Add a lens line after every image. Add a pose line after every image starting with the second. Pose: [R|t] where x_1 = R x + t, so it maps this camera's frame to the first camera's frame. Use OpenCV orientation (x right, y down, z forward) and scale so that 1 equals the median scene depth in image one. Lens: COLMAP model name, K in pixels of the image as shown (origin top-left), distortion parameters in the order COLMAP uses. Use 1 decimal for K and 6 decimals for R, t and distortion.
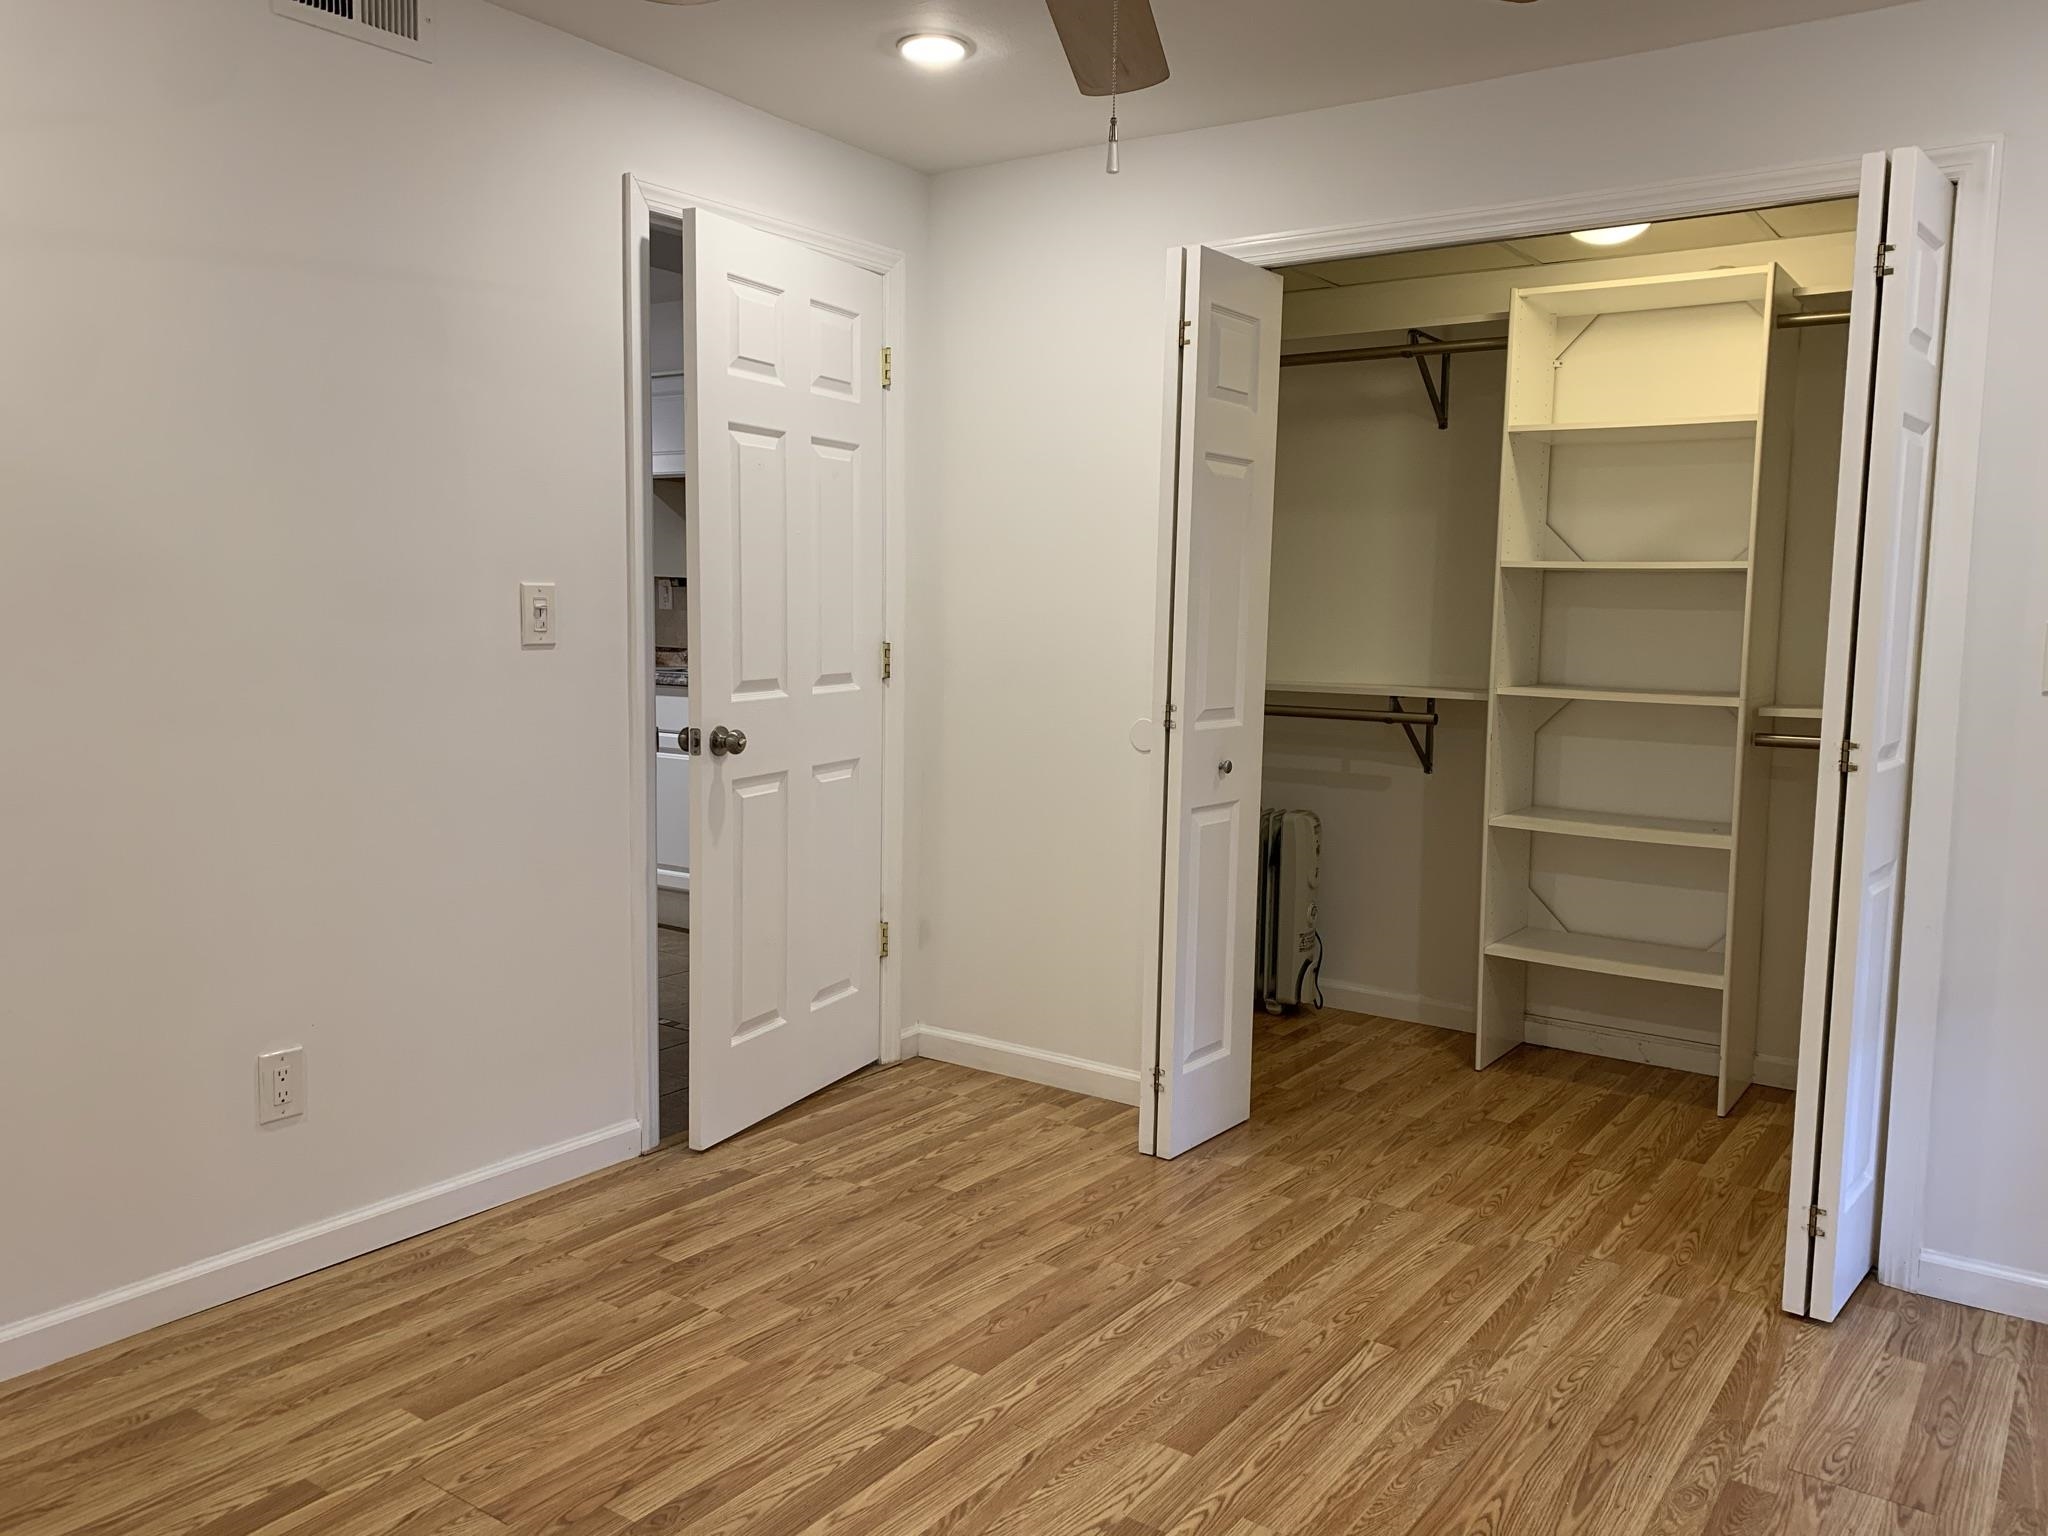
lens RADIAL K [[1577.0, 0, 1003.5], [0, 1577.0, 776.2], [0, 0, 1]] dist [0.044172, -0.040686]
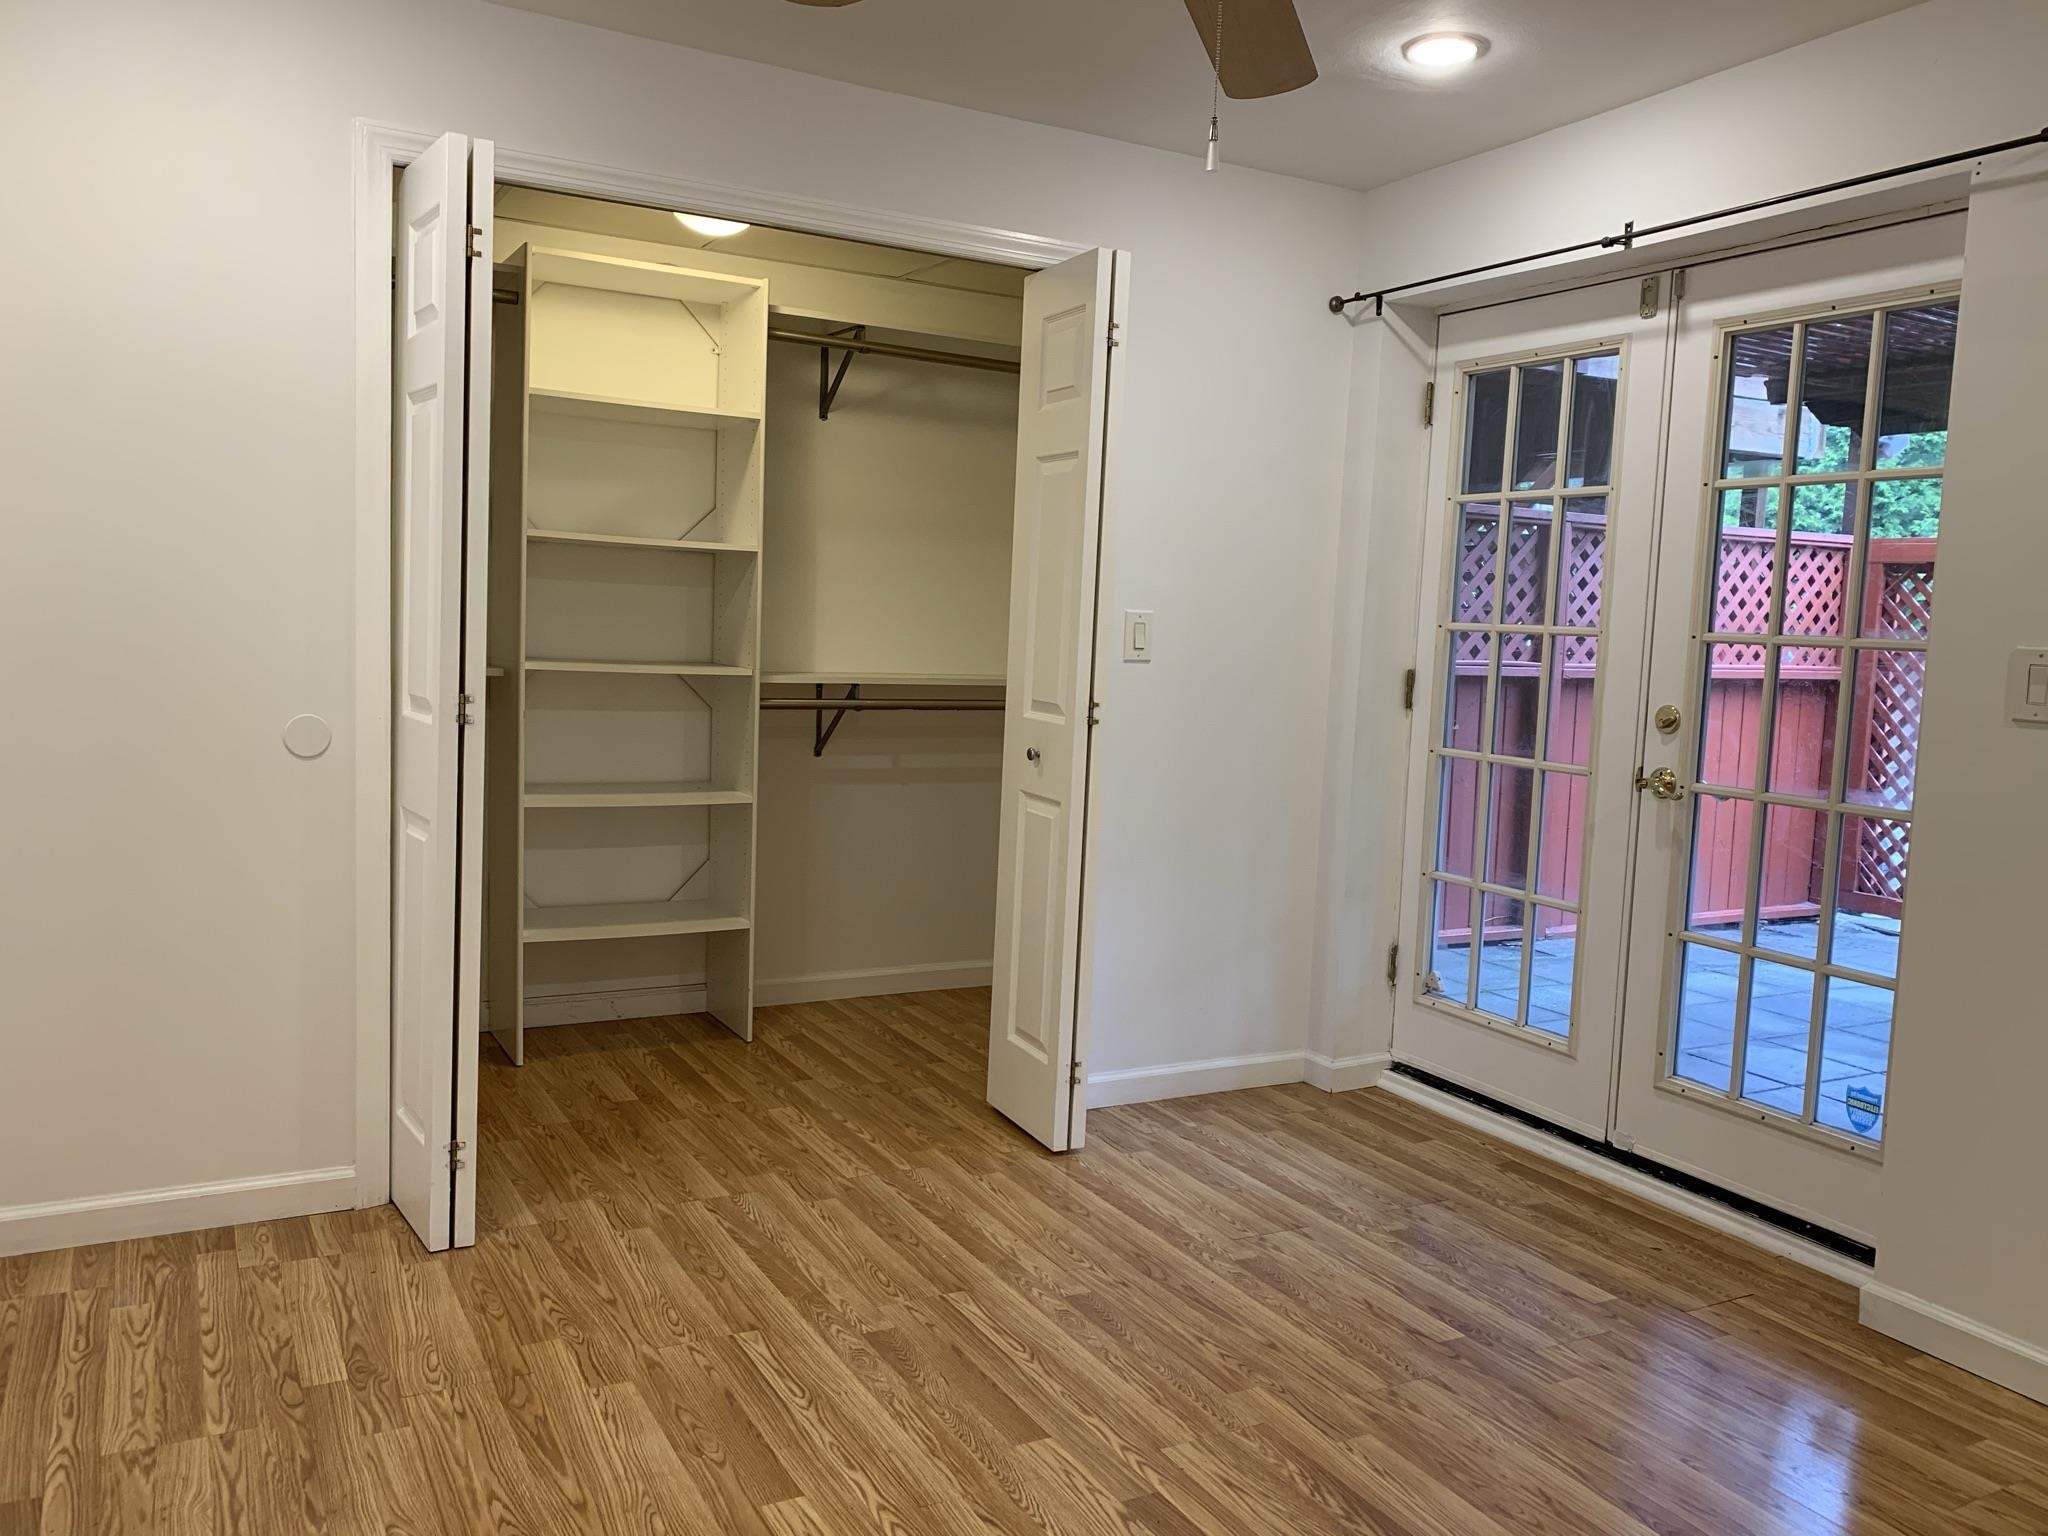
lens RADIAL K [[1577.0, 0, 1003.6], [0, 1577.0, 757.7], [0, 0, 1]] dist [0.044172, -0.040686]
pose [[0.452719, -0.088809, 0.887219, -0.526146], [0.071707, 0.995431, 0.063052, -0.054090], [-0.888765, 0.035075, 0.457019, 0.367527]]
